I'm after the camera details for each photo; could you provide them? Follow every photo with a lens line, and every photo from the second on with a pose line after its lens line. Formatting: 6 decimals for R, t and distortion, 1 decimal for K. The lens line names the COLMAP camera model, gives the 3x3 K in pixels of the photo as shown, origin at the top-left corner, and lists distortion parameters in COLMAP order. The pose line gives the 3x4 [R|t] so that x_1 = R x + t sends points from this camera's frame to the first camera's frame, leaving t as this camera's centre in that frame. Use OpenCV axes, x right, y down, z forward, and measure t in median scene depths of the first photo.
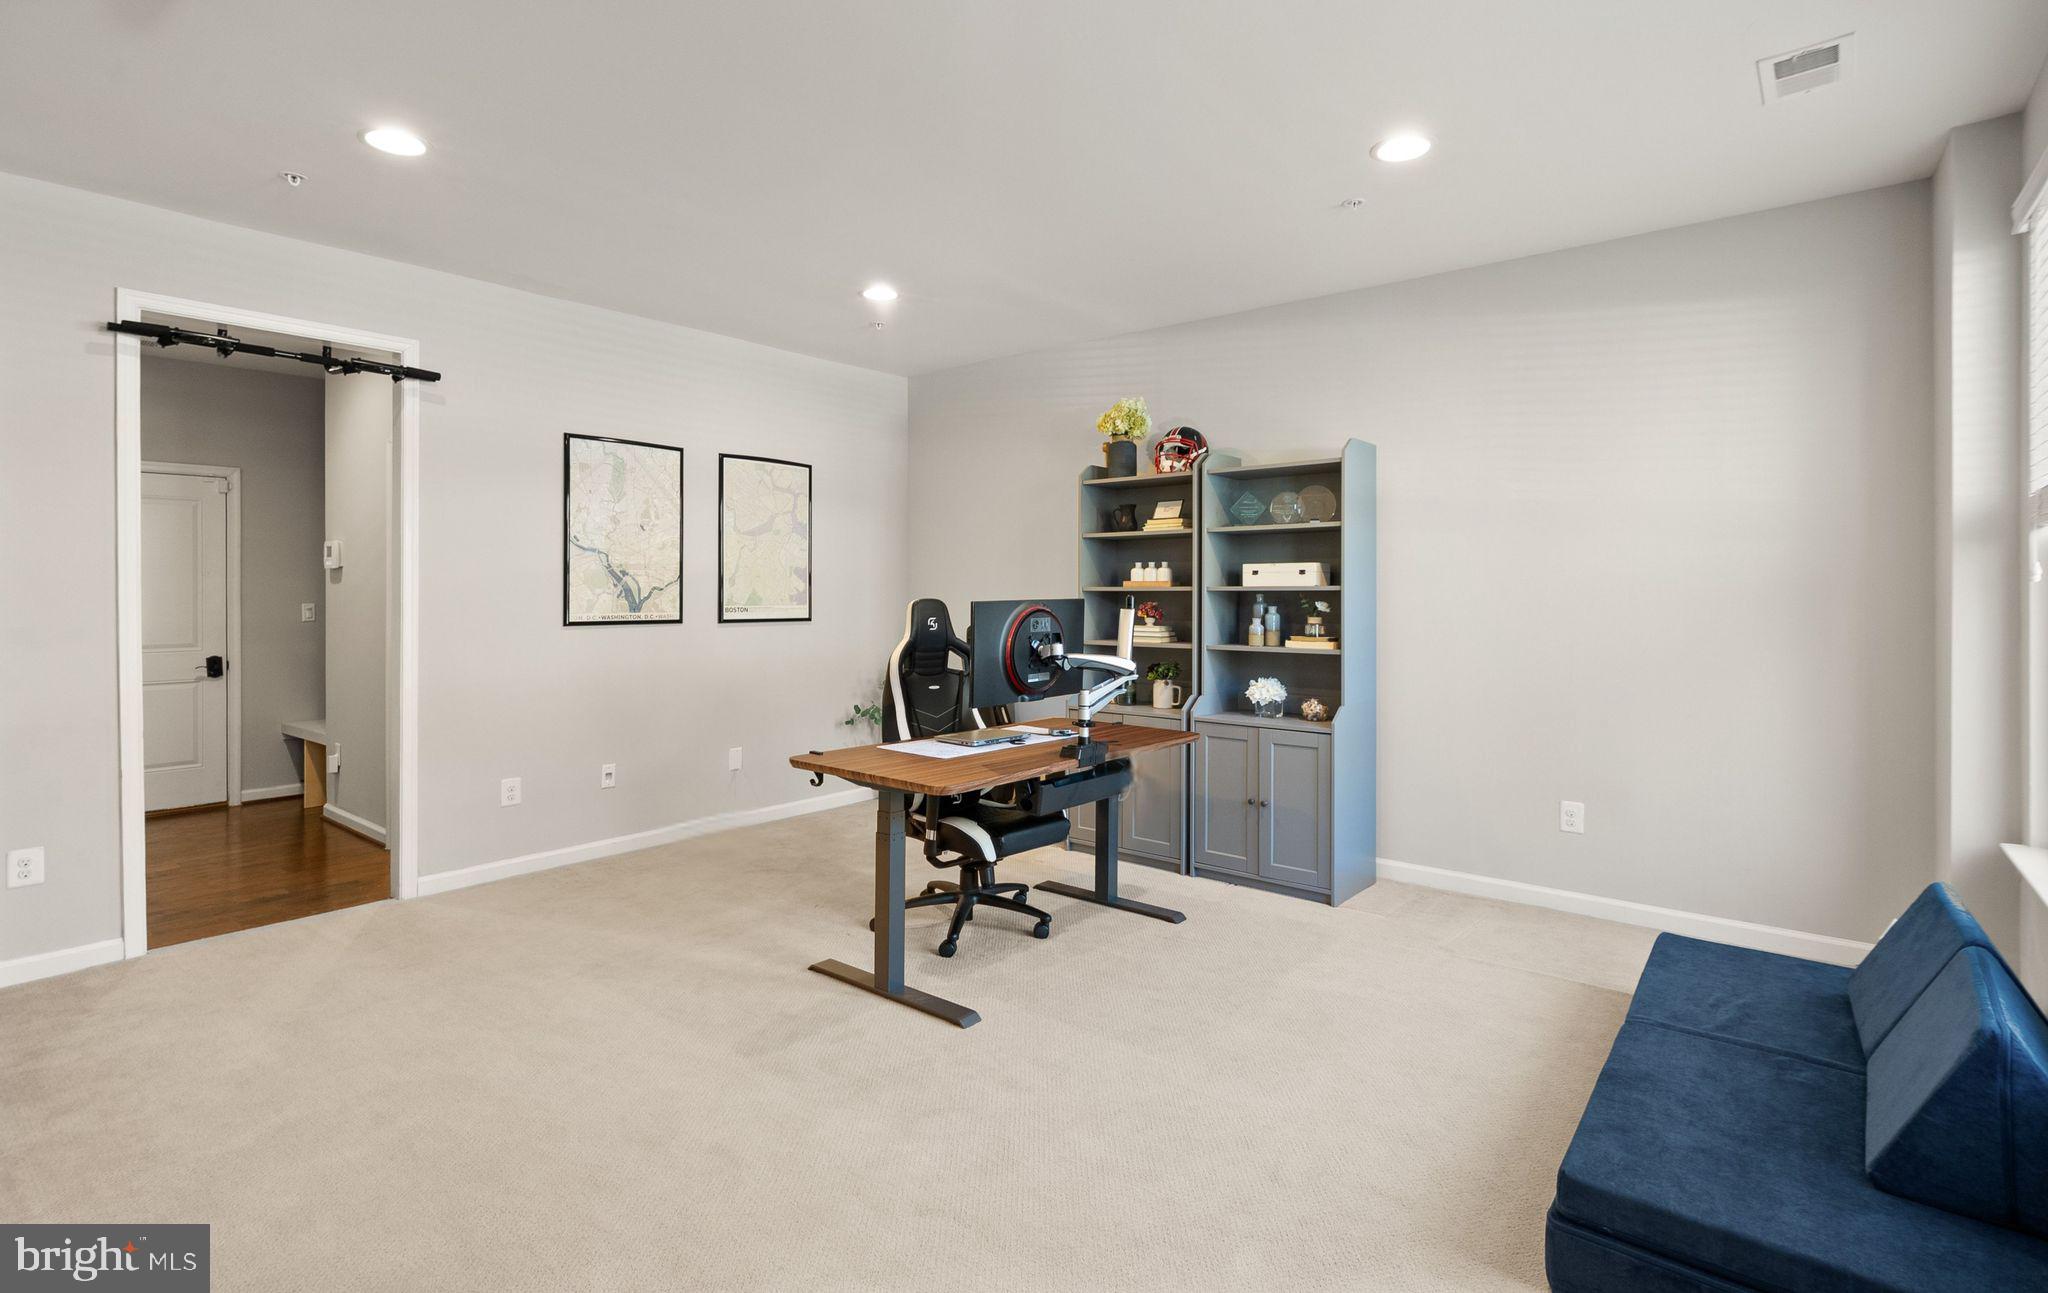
lens RADIAL K [[972.5, 0, 1039.4], [0, 972.5, 582.1], [0, 0, 1]] dist [-0.001861, -0.000037]
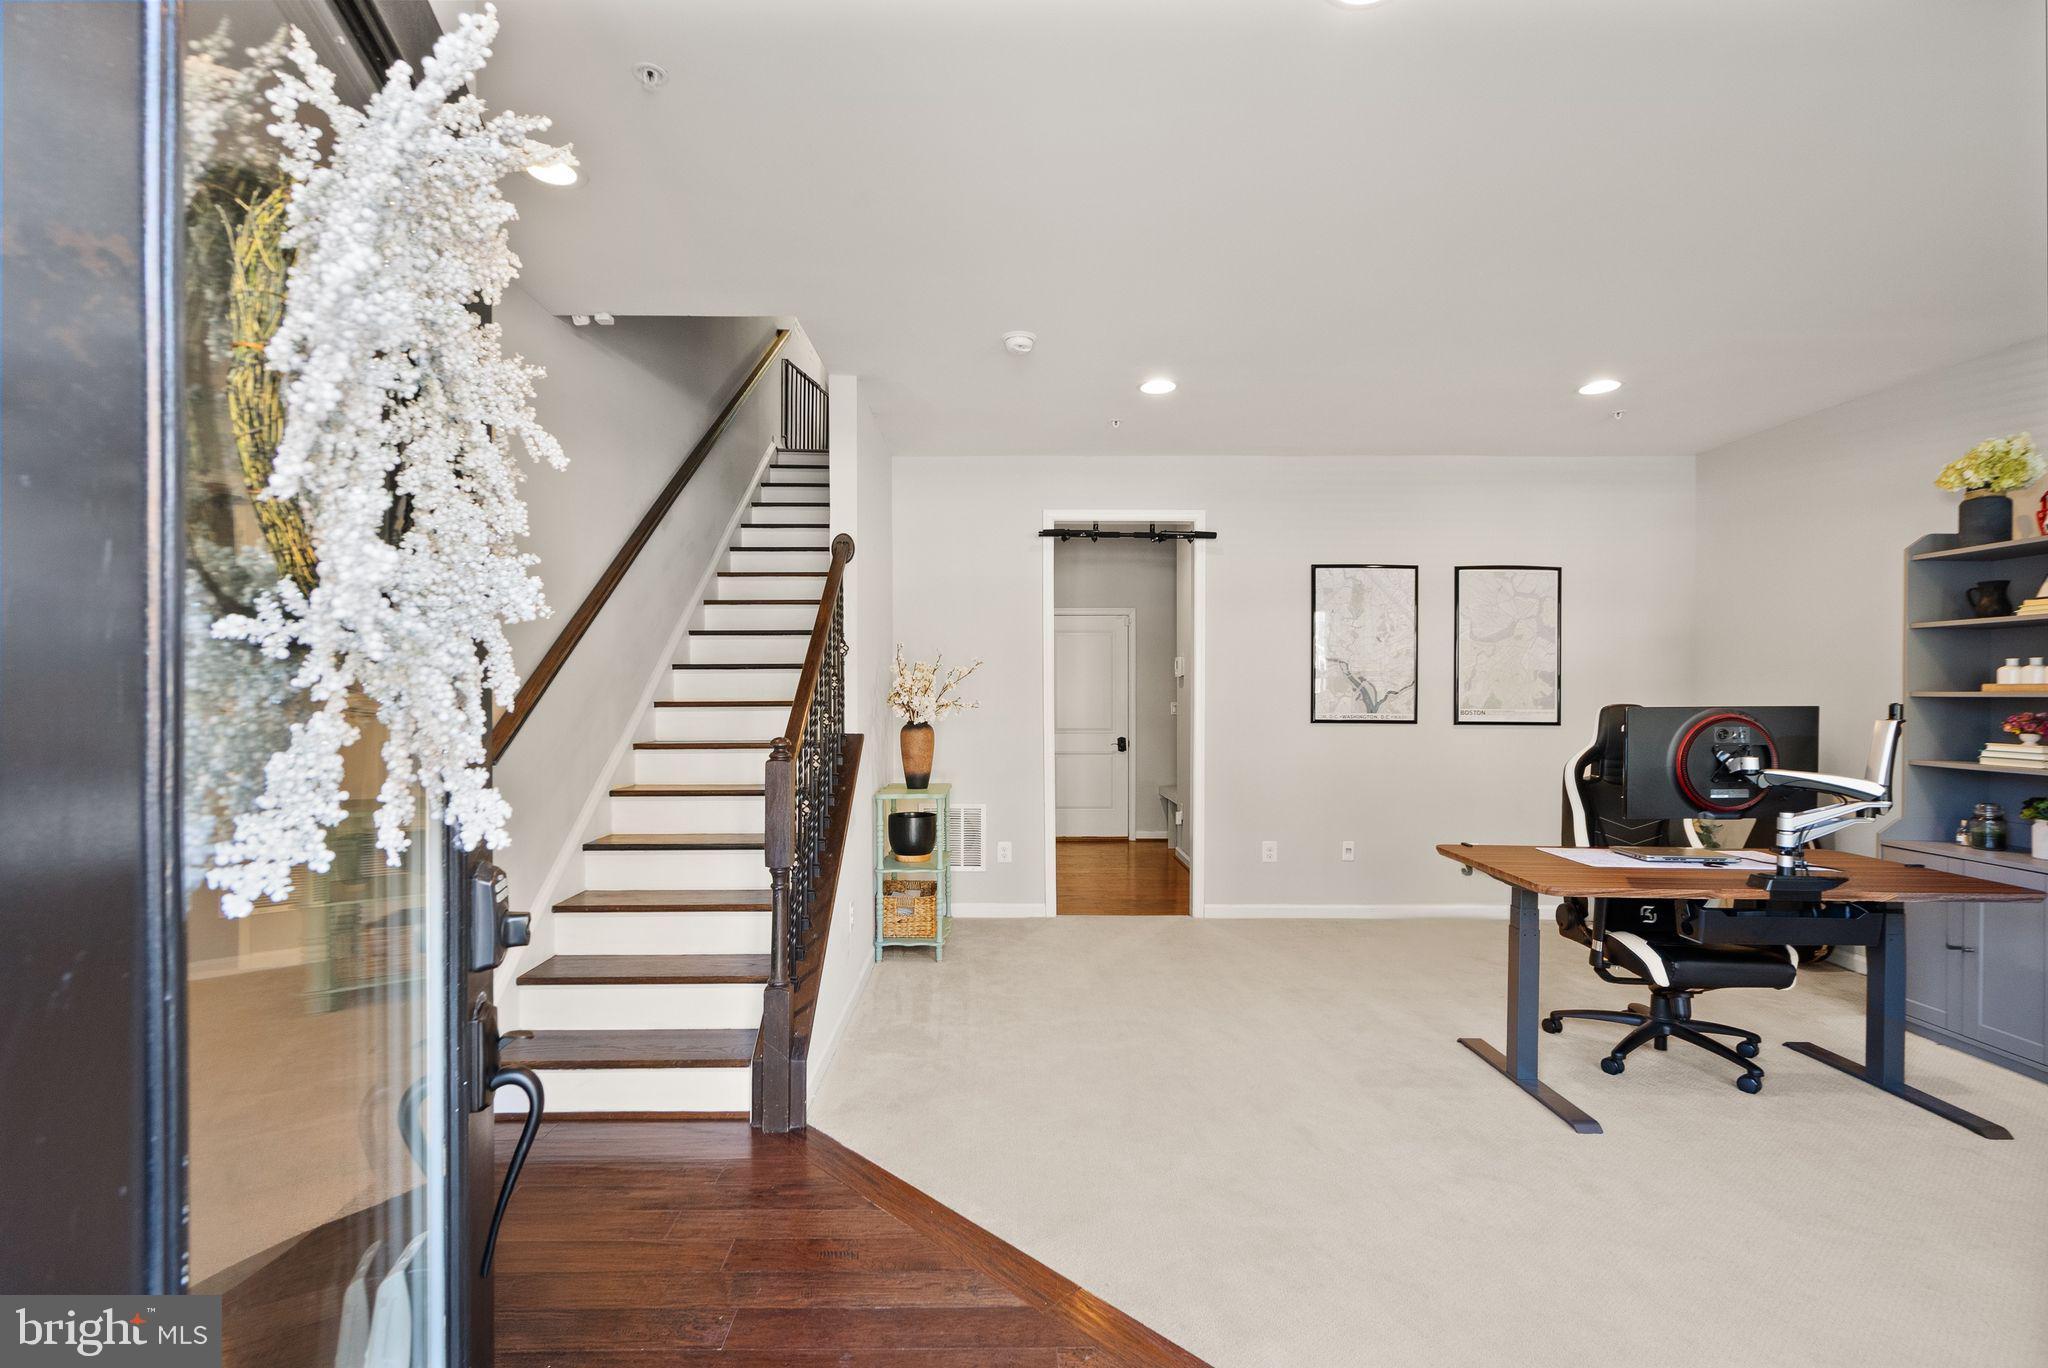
lens RADIAL K [[938.6, 0, 1011.1], [0, 938.6, 686.9], [0, 0, 1]] dist [0.000814, 0.000663]
pose [[0.633988, -0.002684, -0.773338, 0.185037], [0.004705, 0.999989, 0.000386, -0.002592], [0.773328, -0.003884, 0.633994, -0.040746]]
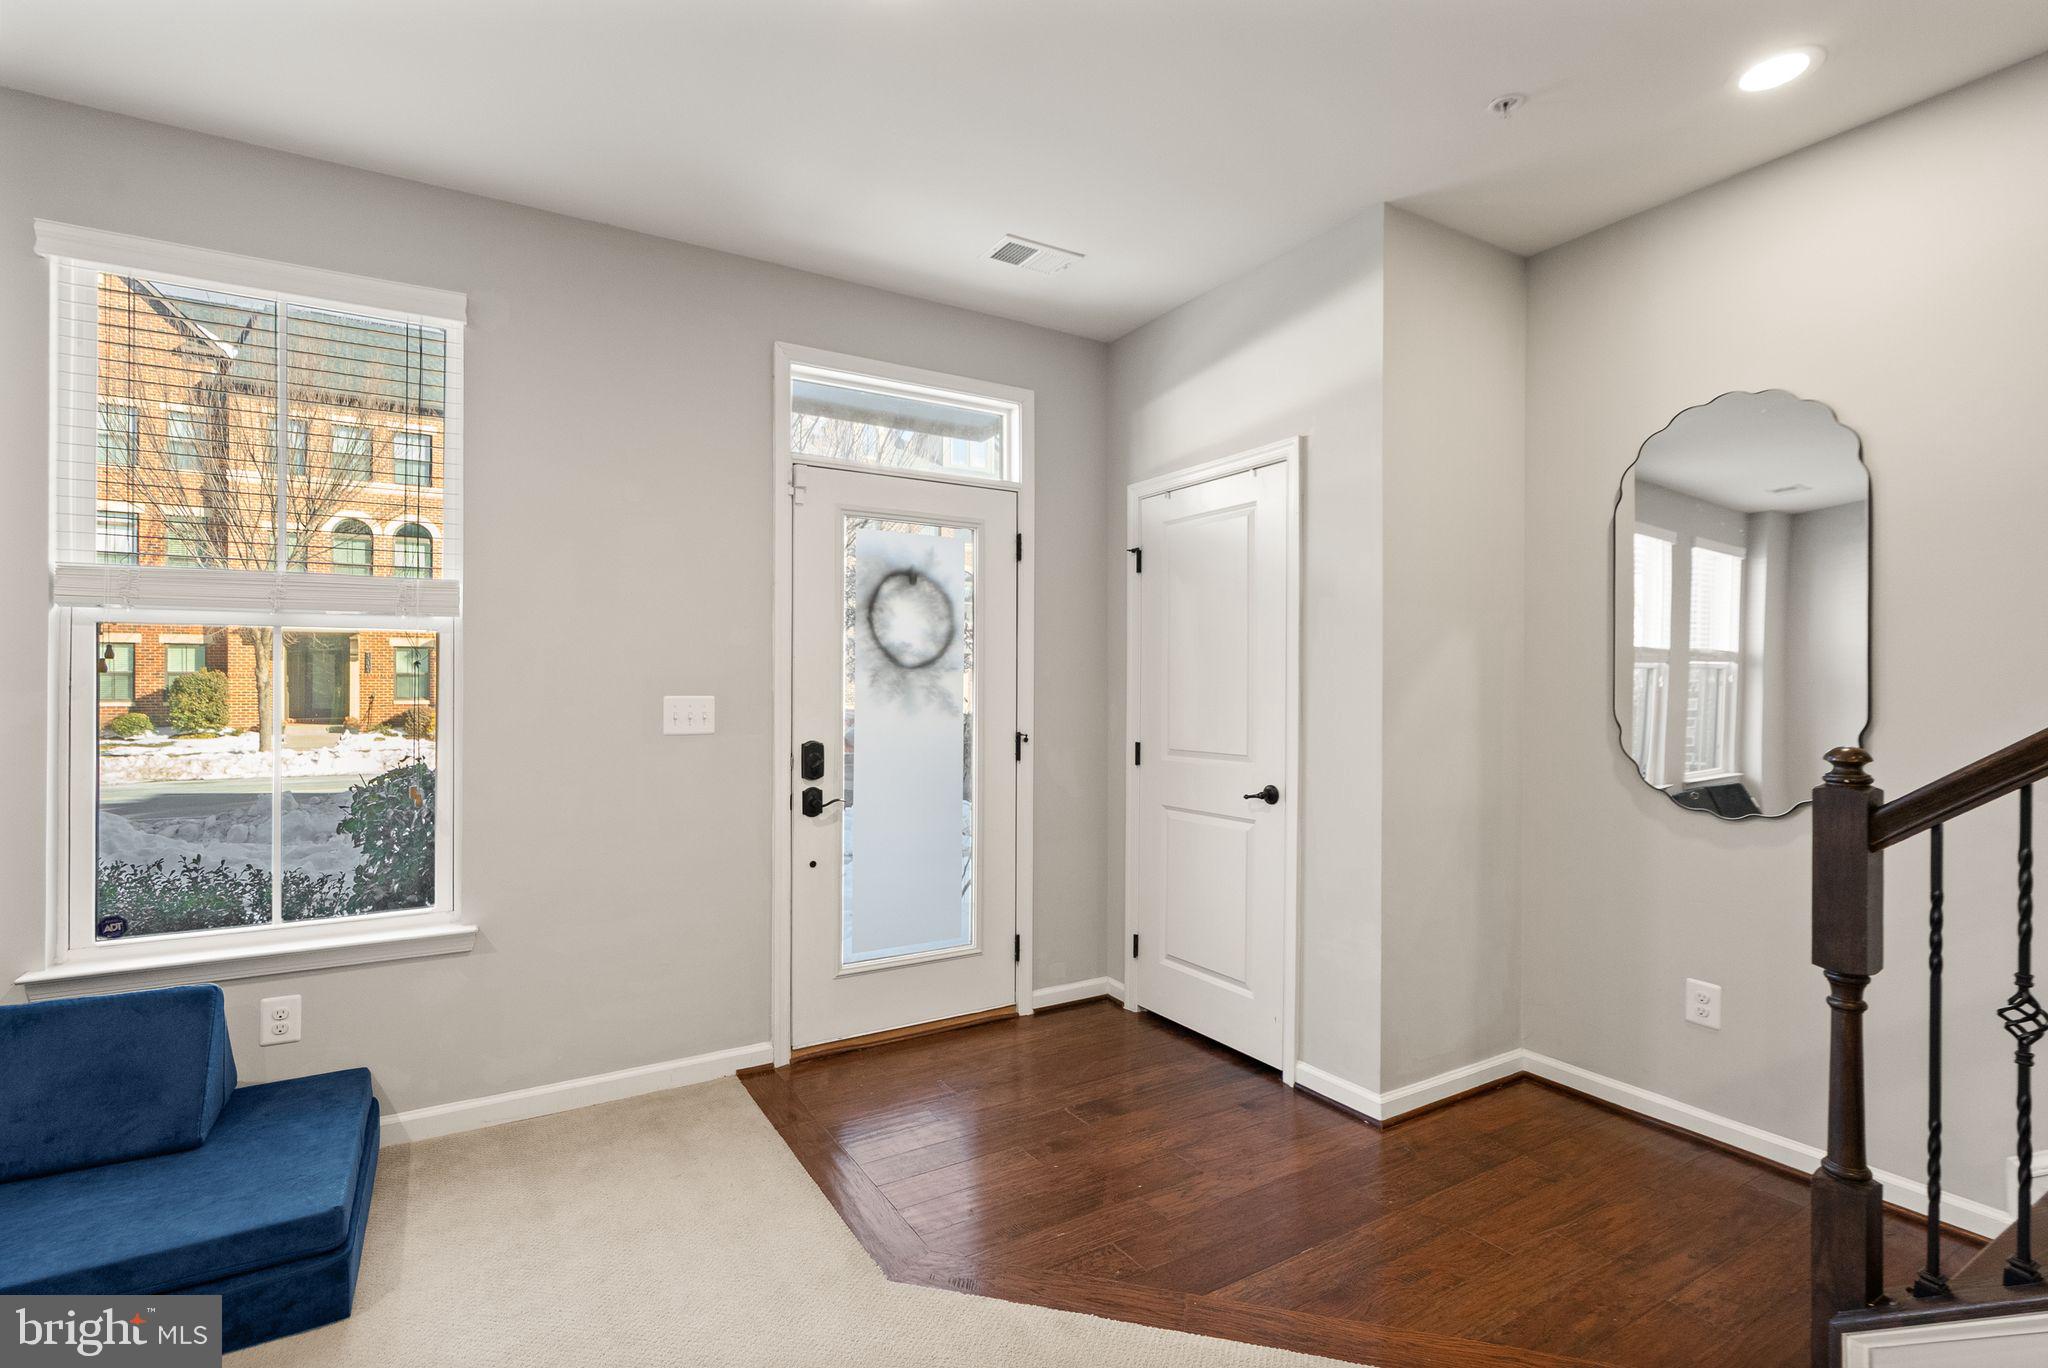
lens RADIAL K [[938.6, 0, 1011.1], [0, 938.6, 686.9], [0, 0, 1]] dist [0.000814, 0.000663]
pose [[-0.936444, -0.004818, 0.350784, -0.209940], [-0.007710, 0.999947, -0.006846, 0.013421], [-0.350732, -0.009115, -0.936431, 0.666637]]
